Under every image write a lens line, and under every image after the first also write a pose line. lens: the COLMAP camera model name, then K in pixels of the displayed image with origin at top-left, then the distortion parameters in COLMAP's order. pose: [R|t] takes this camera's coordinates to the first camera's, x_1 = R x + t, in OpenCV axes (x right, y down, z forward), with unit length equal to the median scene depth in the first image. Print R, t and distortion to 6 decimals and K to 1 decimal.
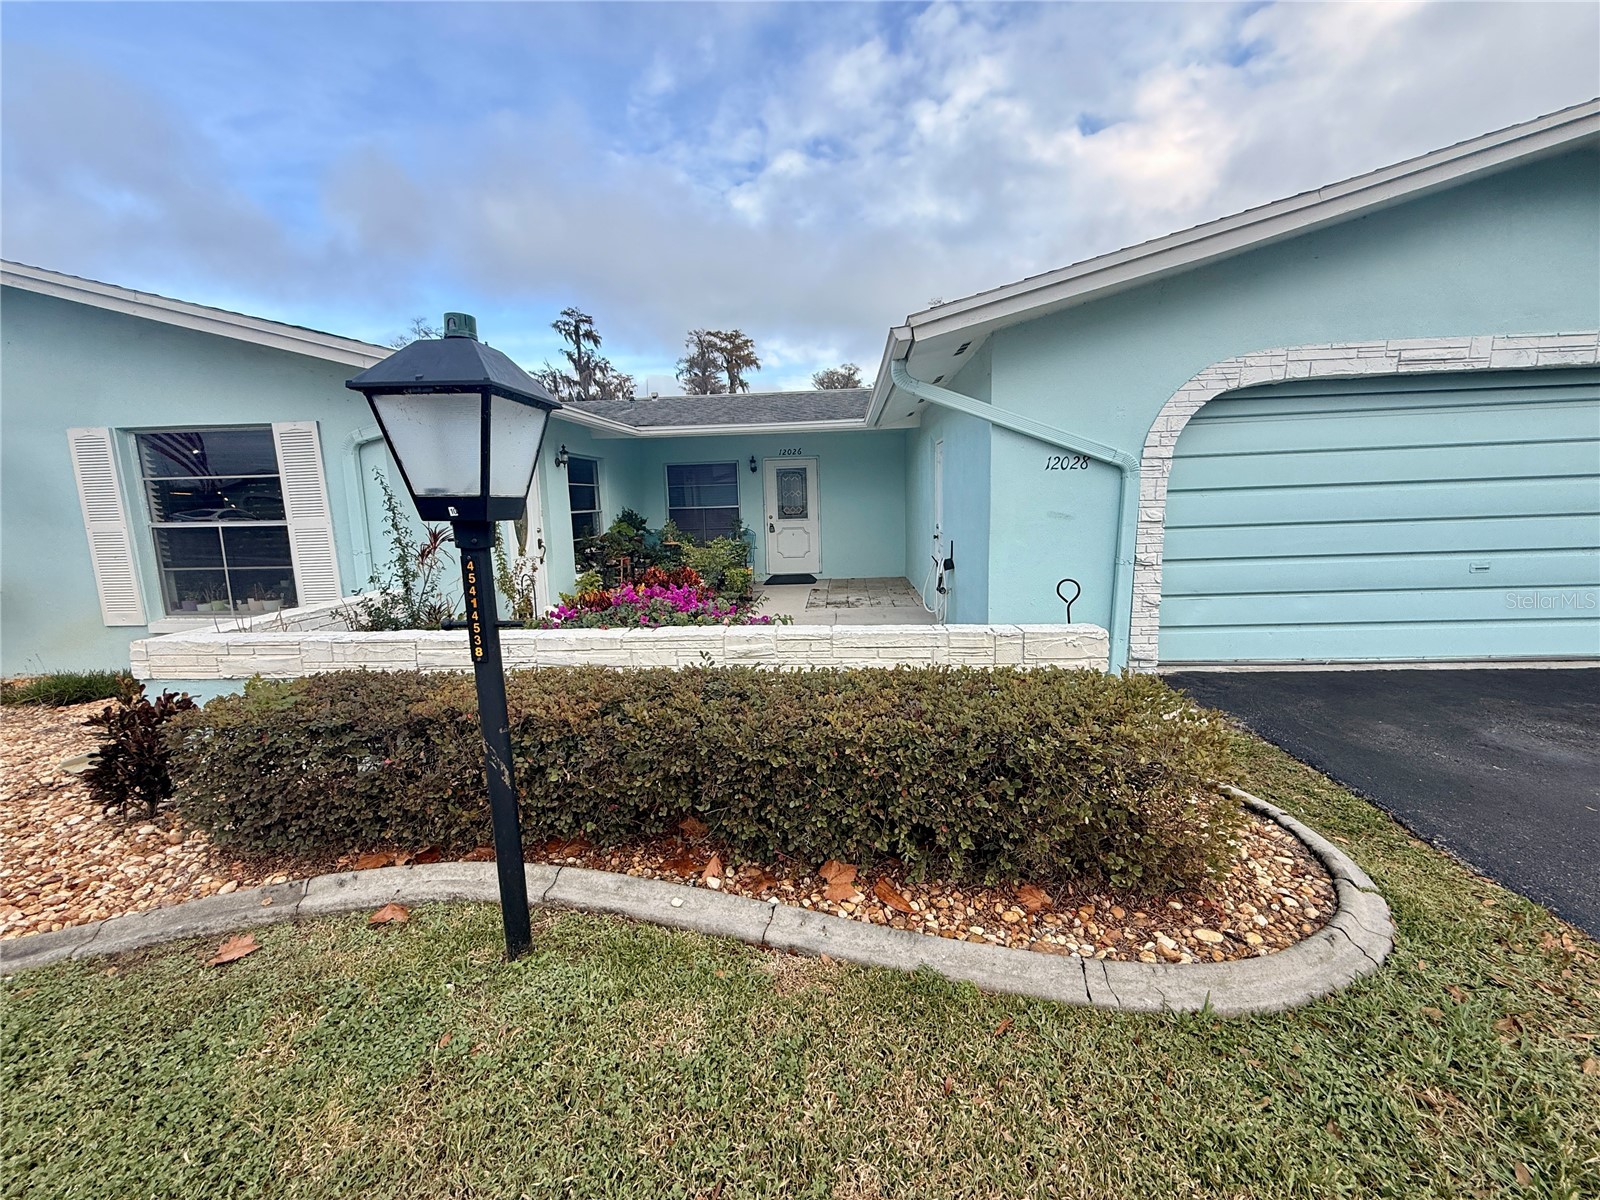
lens RADIAL K [[636.8, 0, 798.2], [0, 636.8, 597.9], [0, 0, 1]] dist [-0.000128, -0.000330]
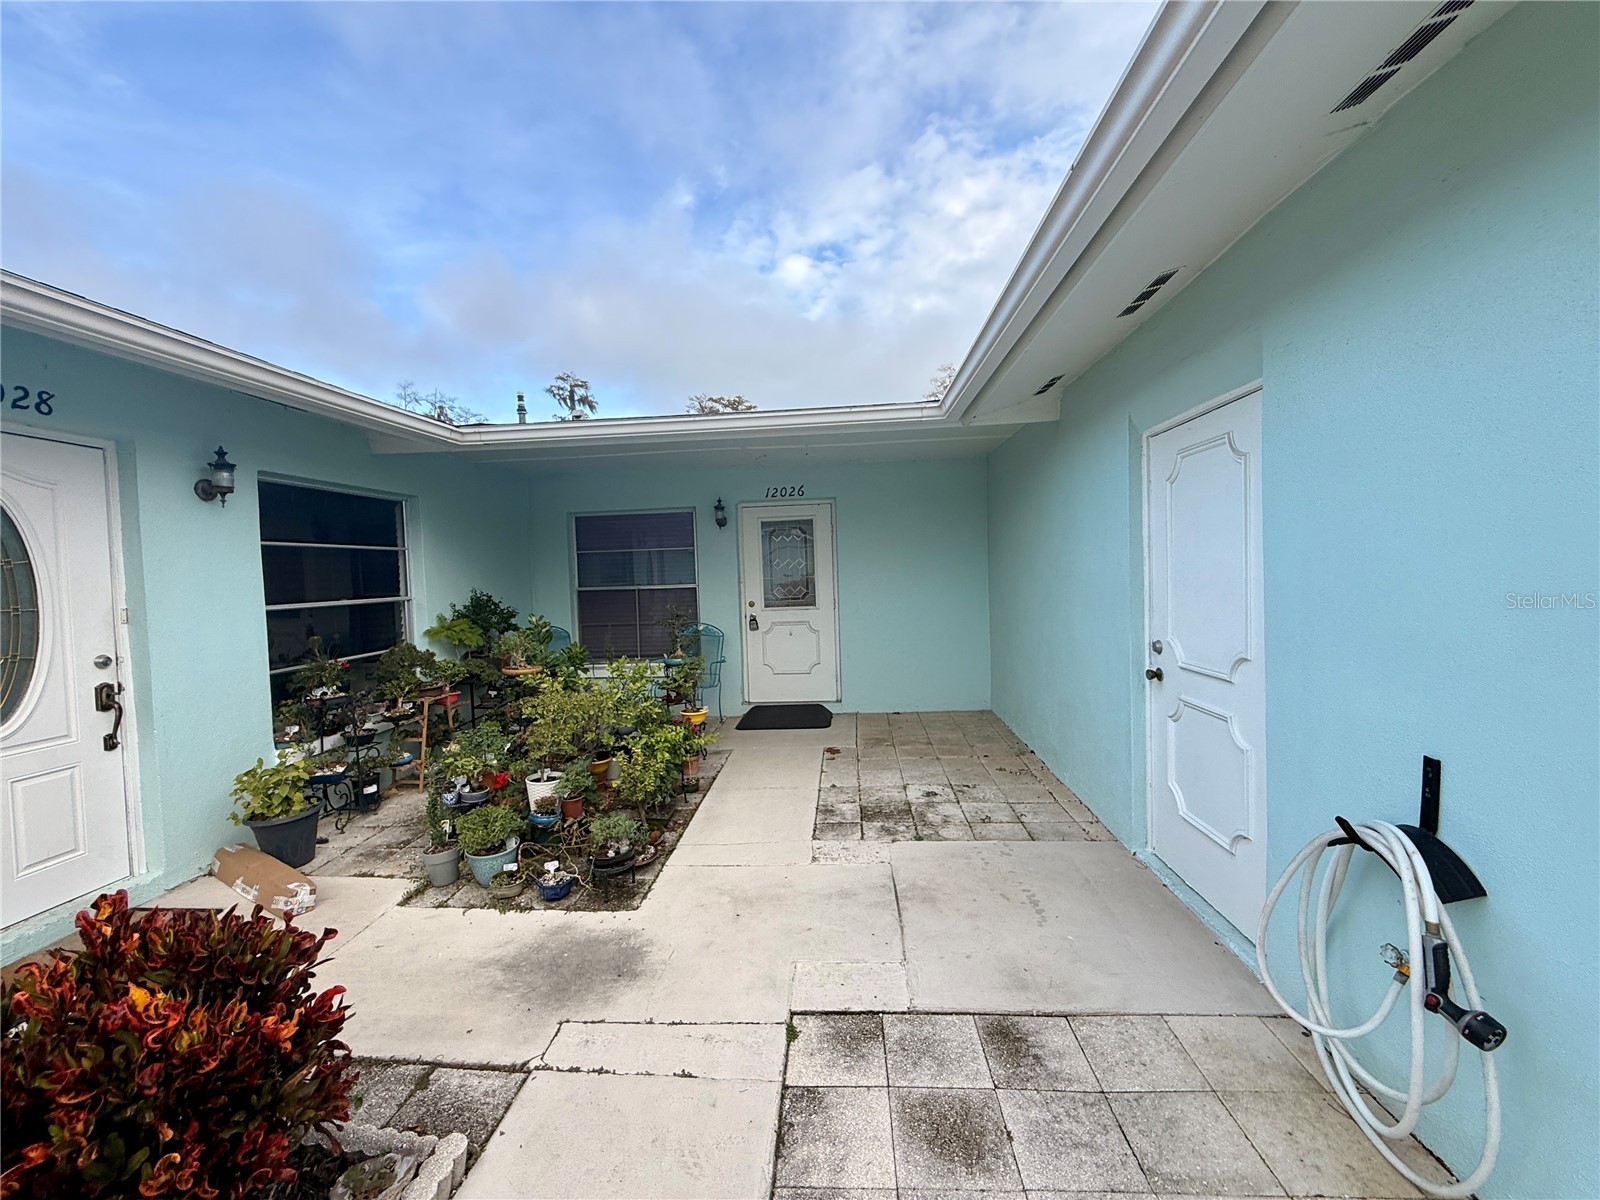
lens RADIAL K [[639.7, 0, 797.8], [0, 639.7, 601.0], [0, 0, 1]] dist [0.000320, -0.000228]
pose [[0.999941, -0.002249, -0.010622, 0.005451], [0.001132, 0.994569, -0.104073, -0.080294], [0.010798, 0.104055, 0.994513, 0.490083]]
